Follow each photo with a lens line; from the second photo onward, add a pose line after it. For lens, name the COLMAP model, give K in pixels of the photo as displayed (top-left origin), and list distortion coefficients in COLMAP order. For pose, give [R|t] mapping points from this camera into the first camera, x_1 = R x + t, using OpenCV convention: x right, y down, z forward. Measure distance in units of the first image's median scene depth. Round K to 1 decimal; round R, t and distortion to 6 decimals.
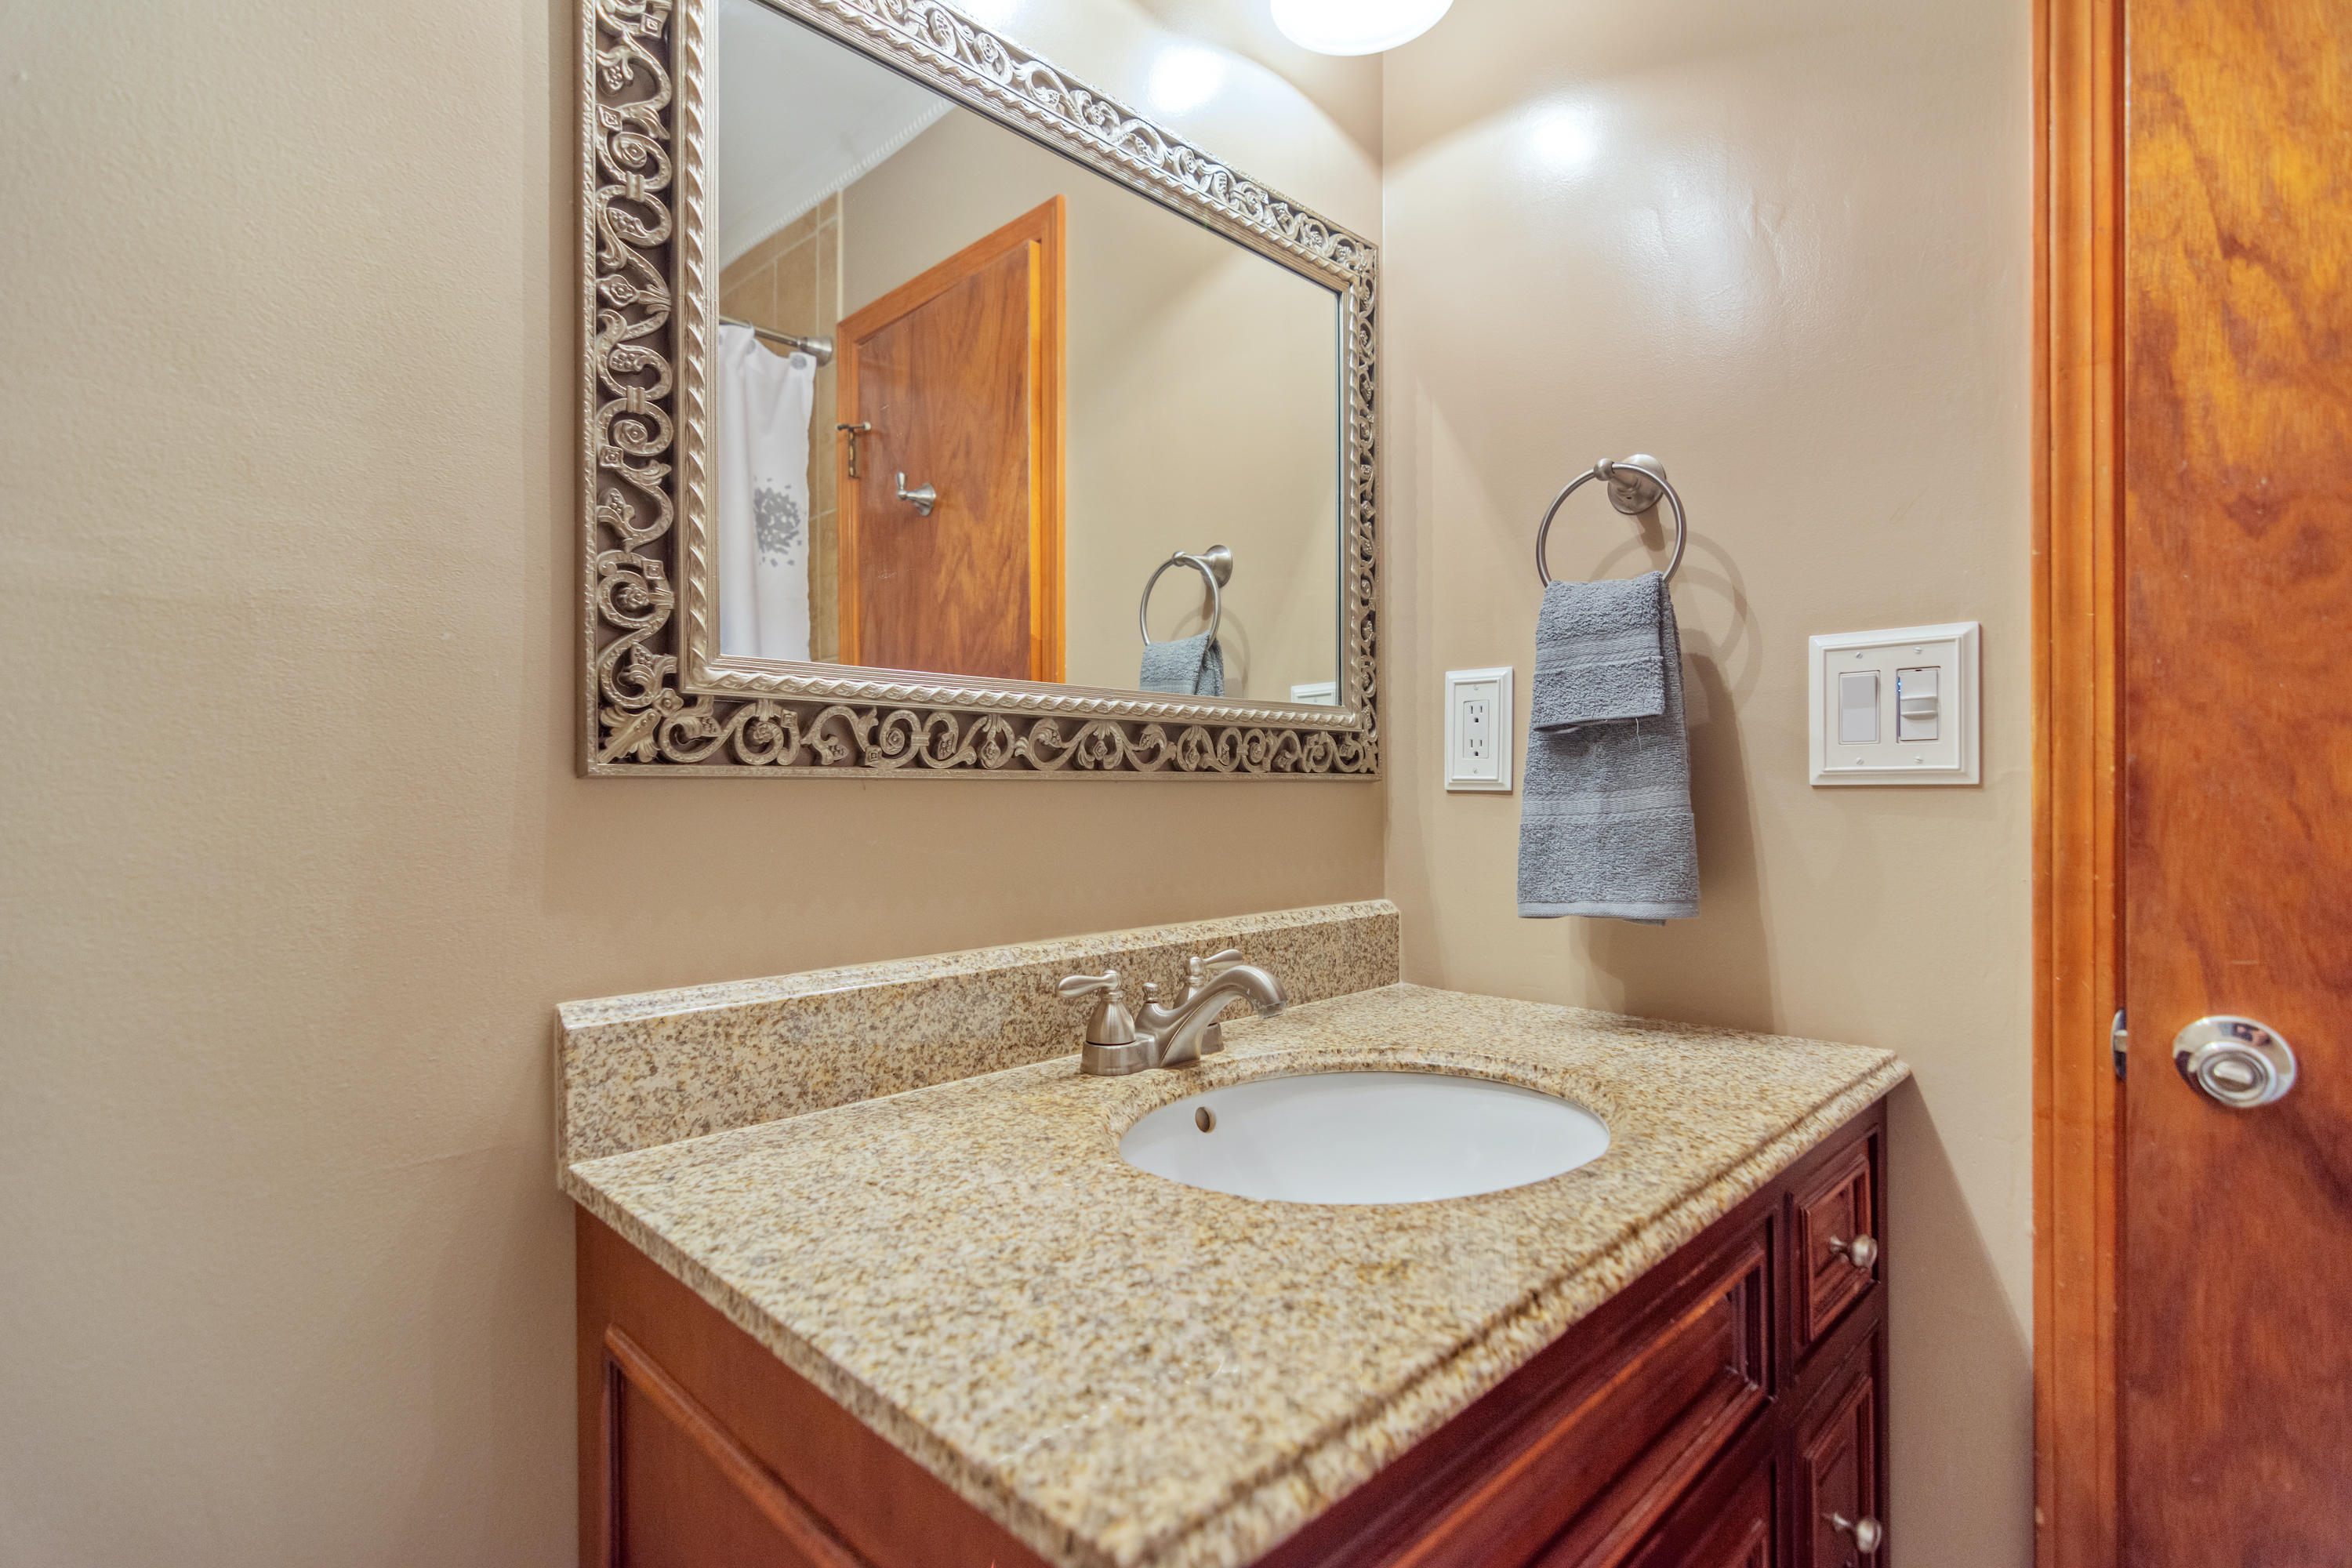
lens RADIAL K [[1133.2, 0, 1159.2], [0, 1133.2, 779.8], [0, 0, 1]] dist [-0.006123, 0.003573]
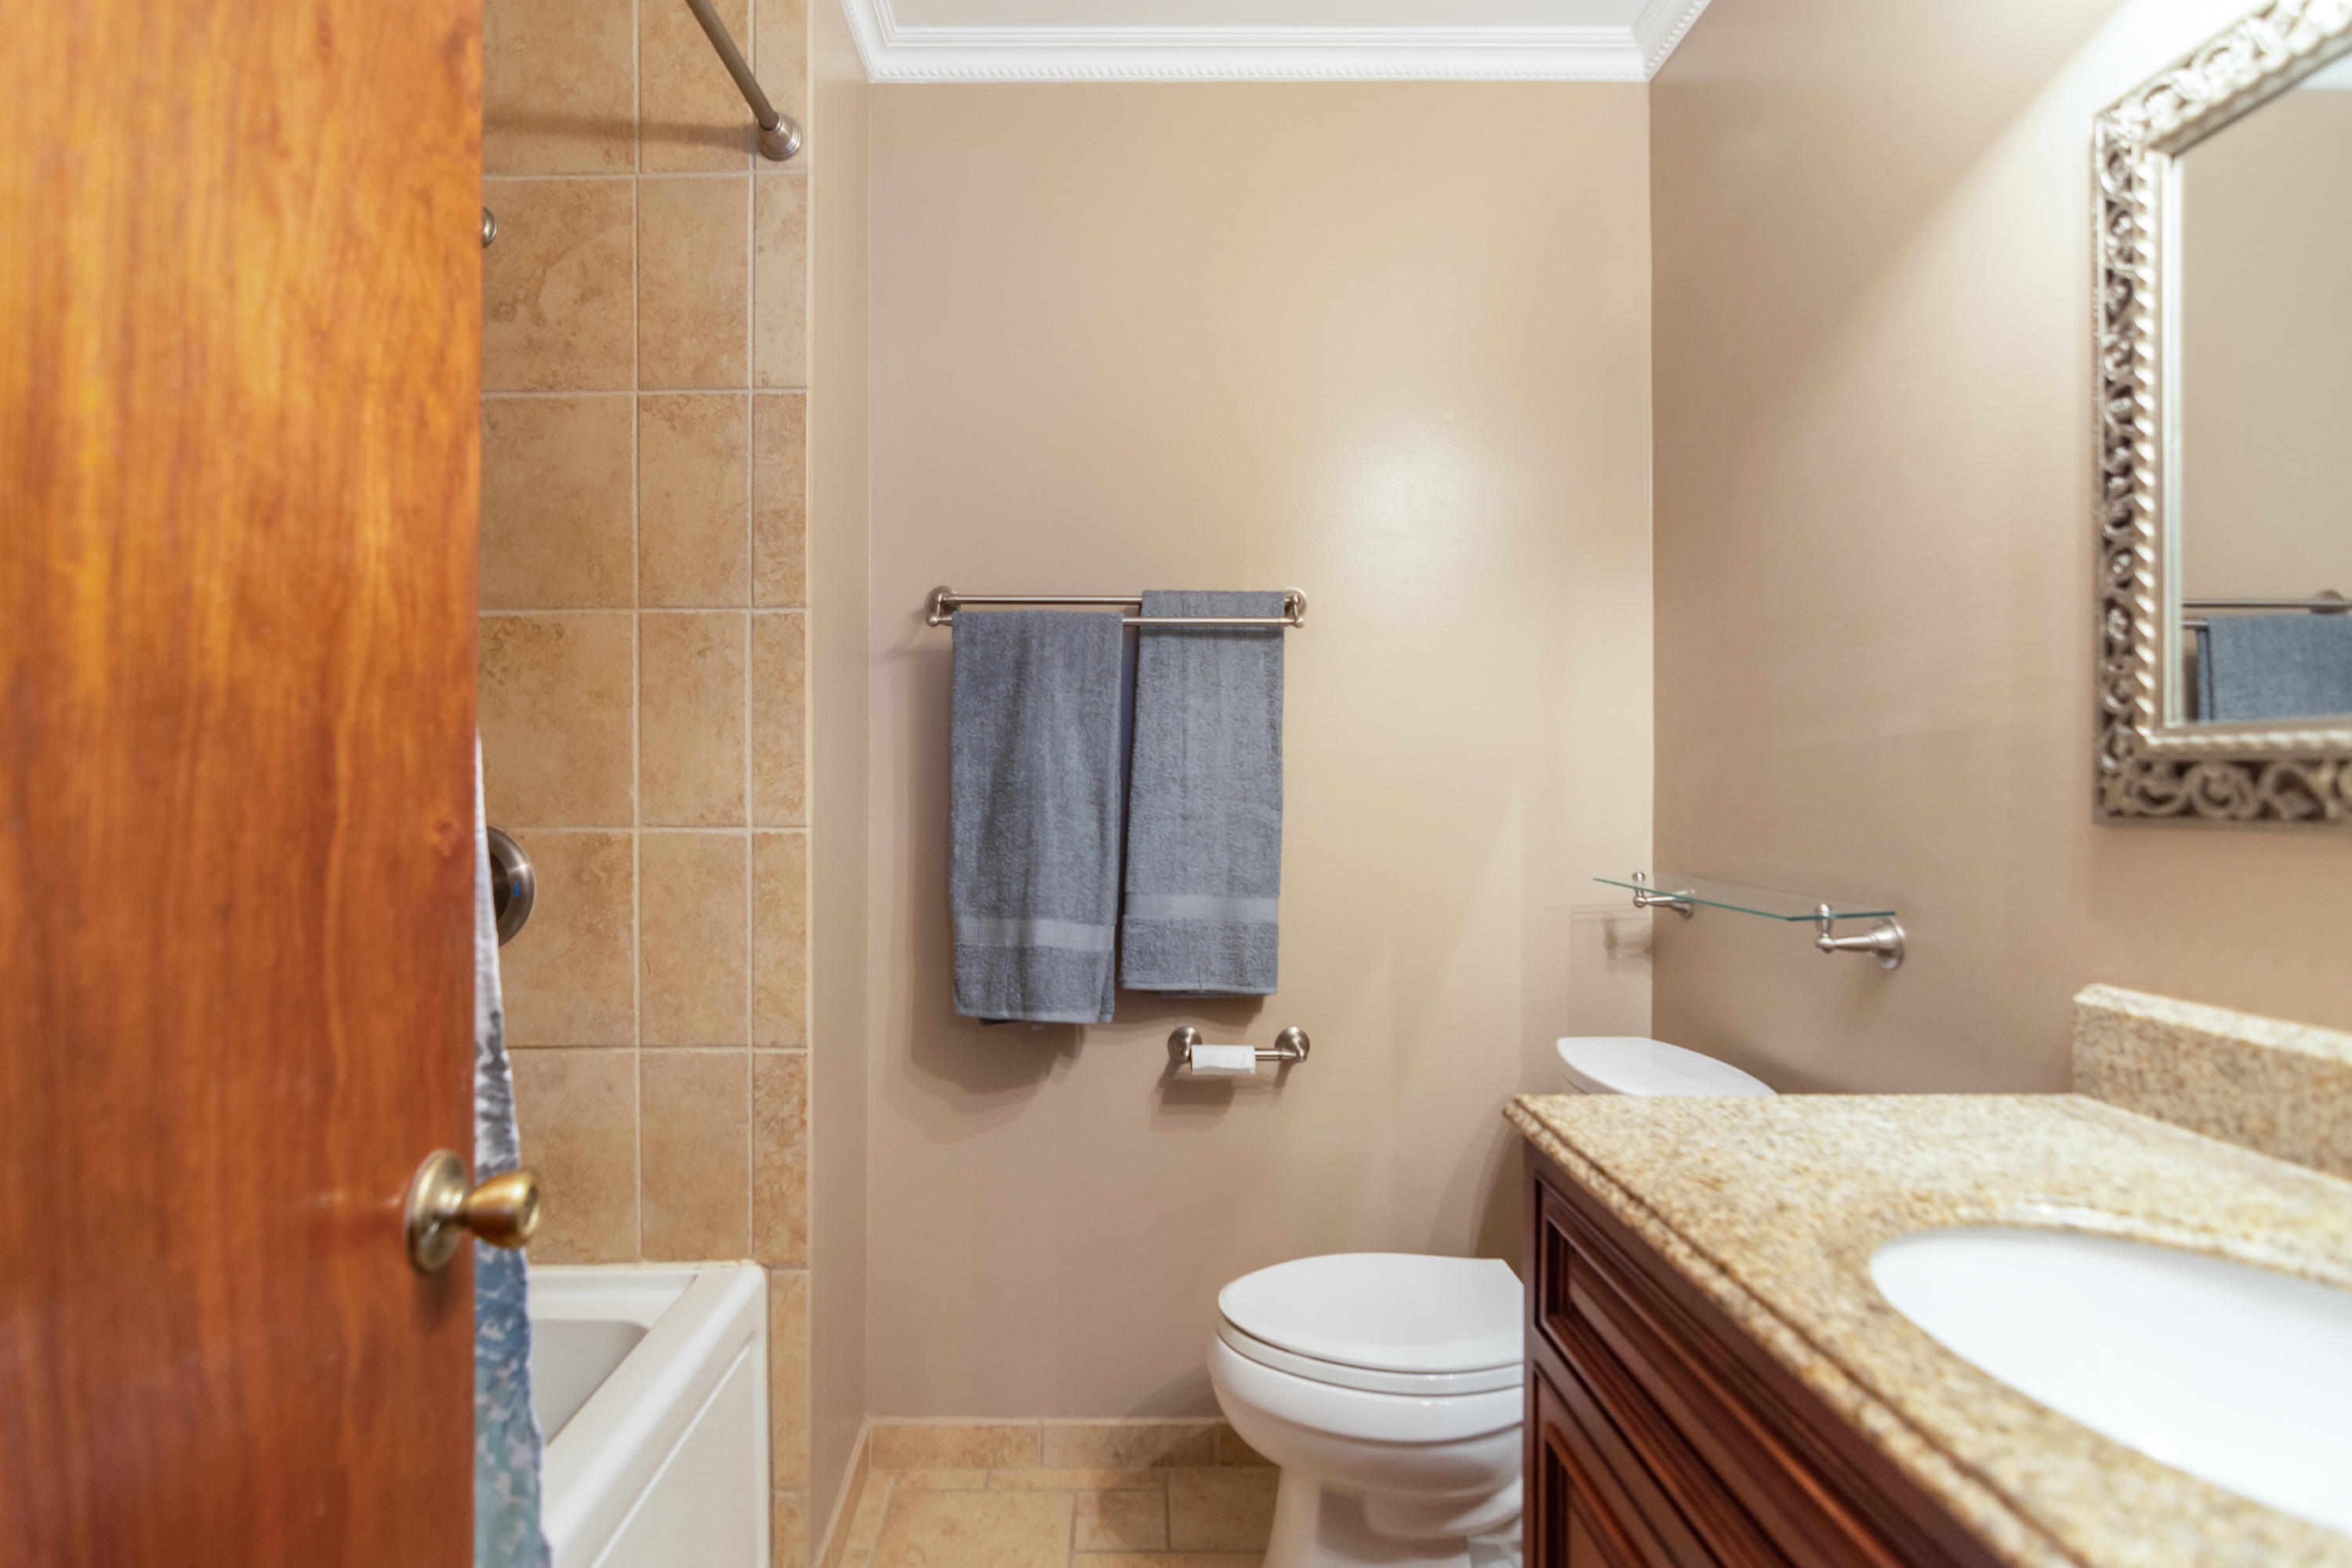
lens RADIAL K [[1133.2, 0, 1159.4], [0, 1133.2, 779.9], [0, 0, 1]] dist [-0.006123, 0.003573]
pose [[-0.687149, -0.007996, -0.726473, 1.590598], [-0.000479, 0.999944, -0.010553, -0.053252], [0.726517, -0.006904, -0.687114, 1.370065]]
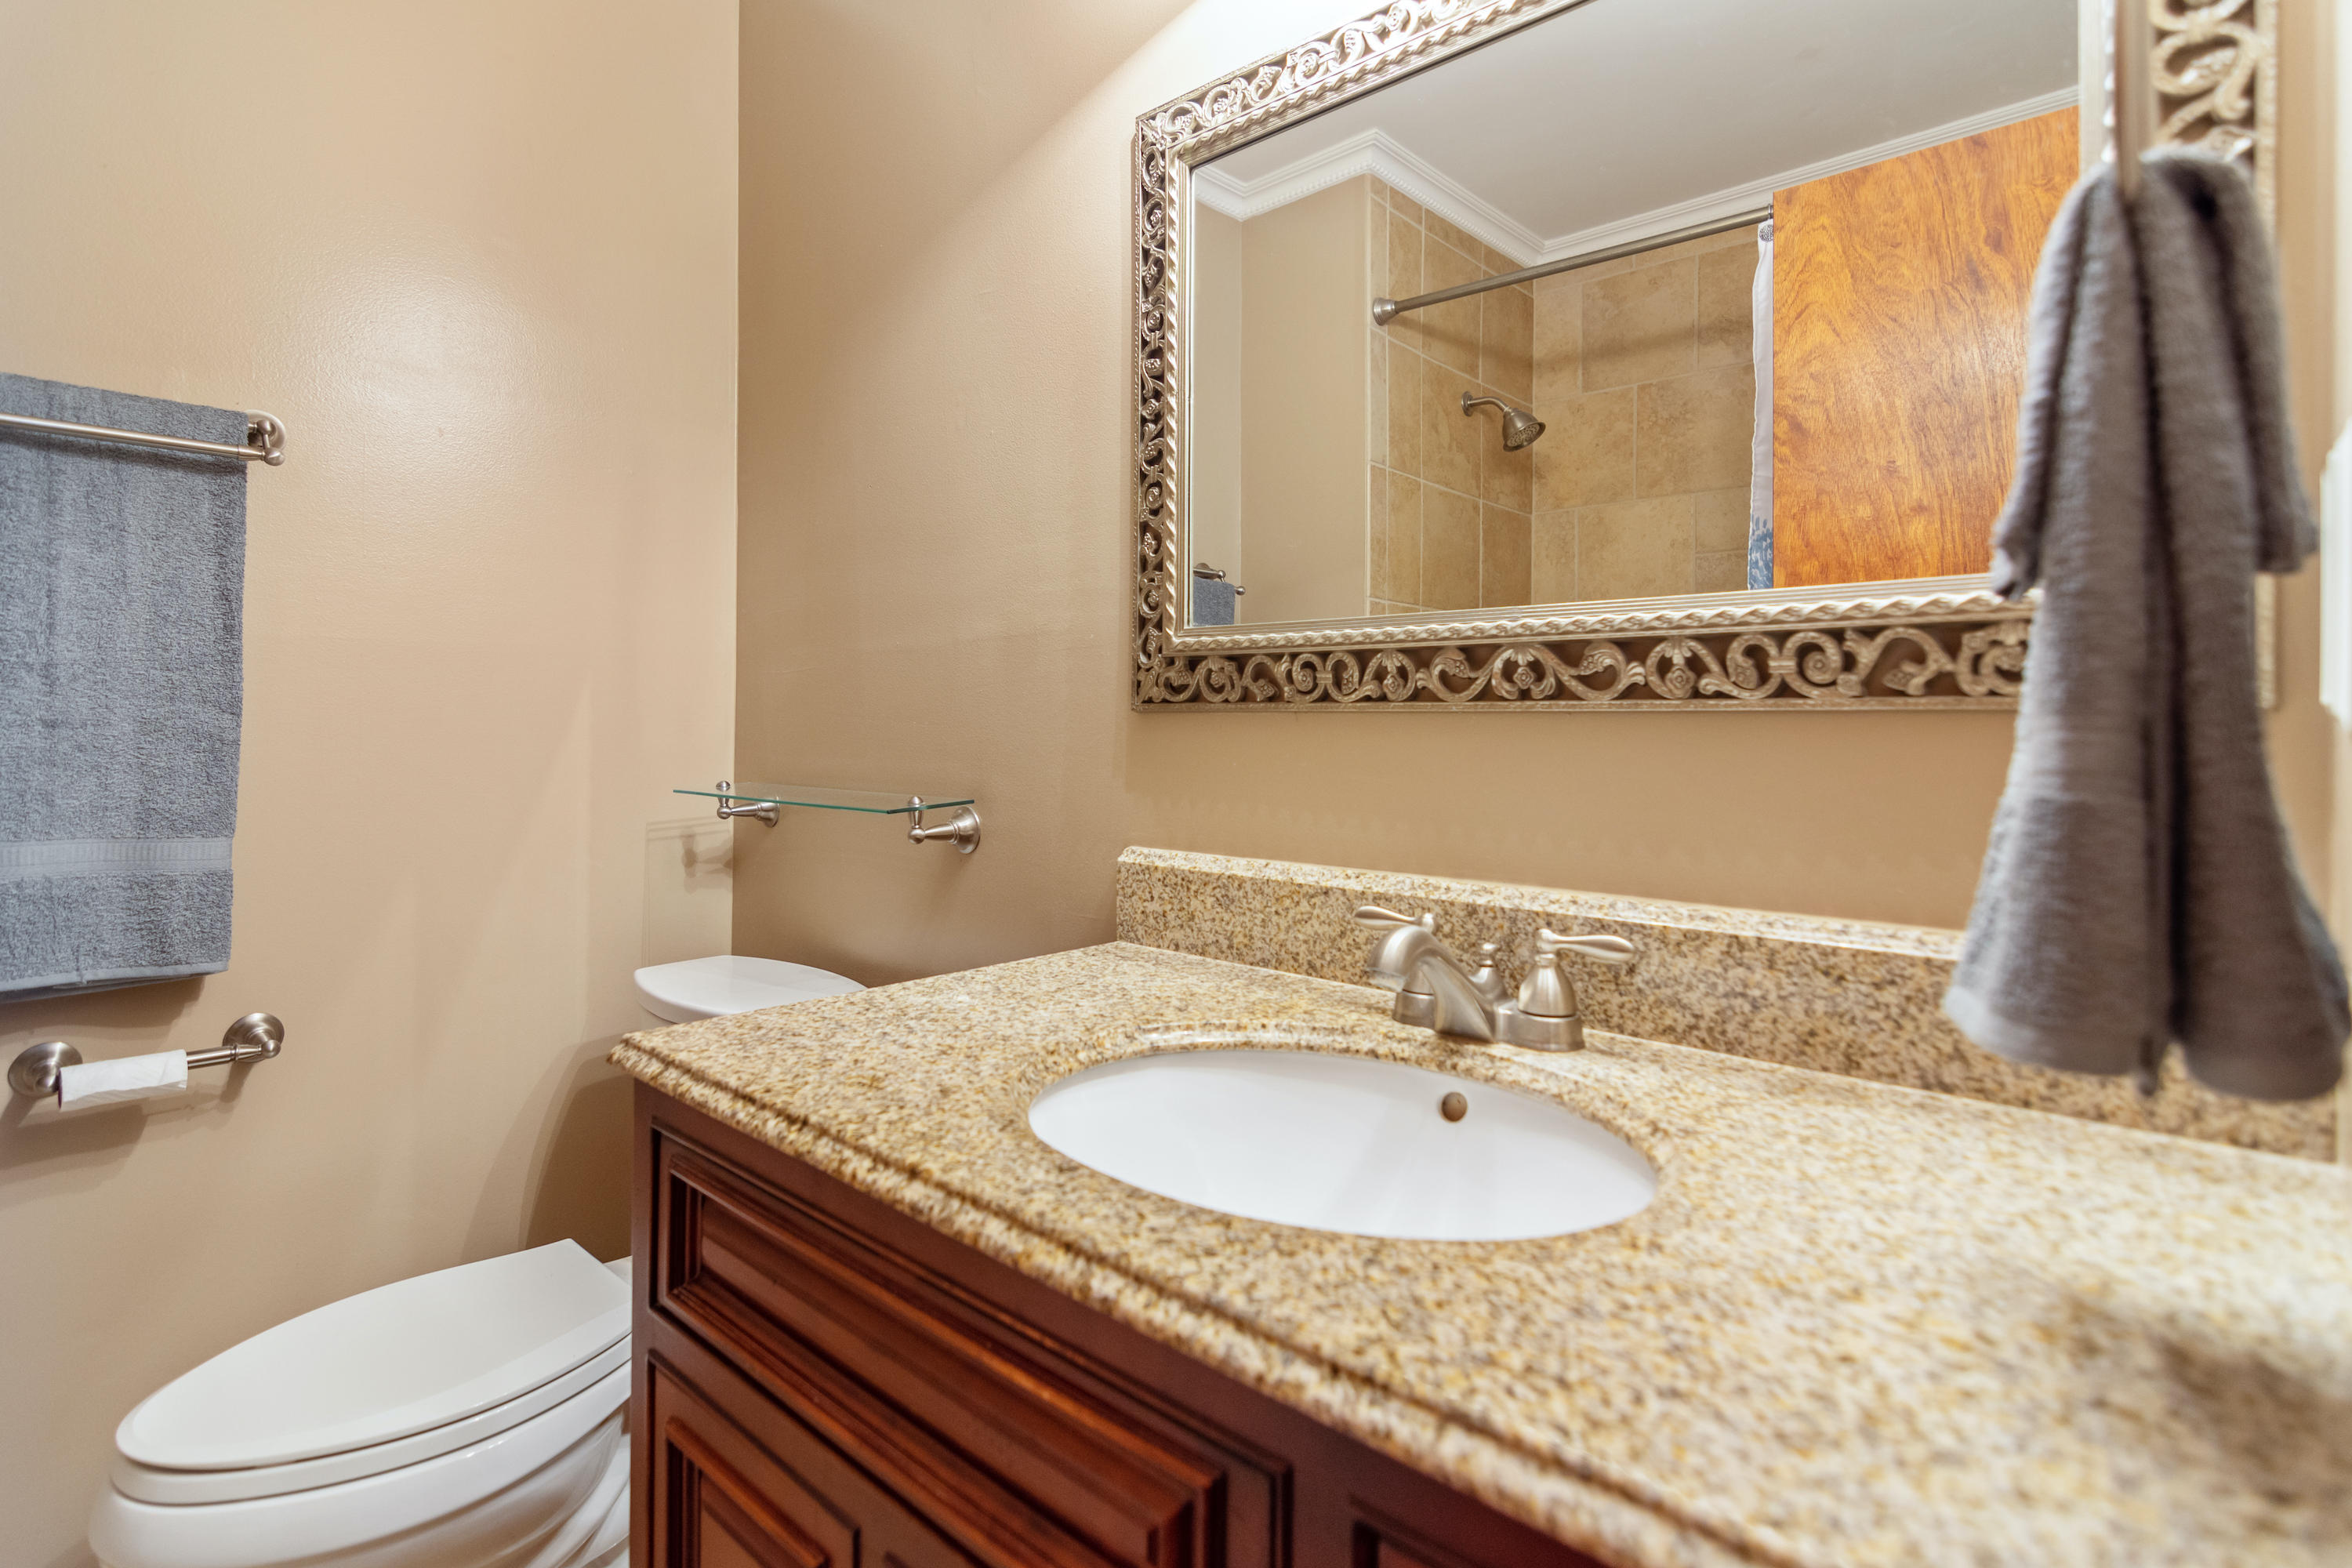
lens RADIAL K [[1133.2, 0, 1169.6], [0, 1133.2, 709.2], [0, 0, 1]] dist [-0.006123, 0.003573]
pose [[0.051535, -0.011993, -0.998599, 1.414617], [-0.002351, 0.999924, -0.012131, 0.016902], [0.998668, 0.002973, 0.051503, 1.183226]]
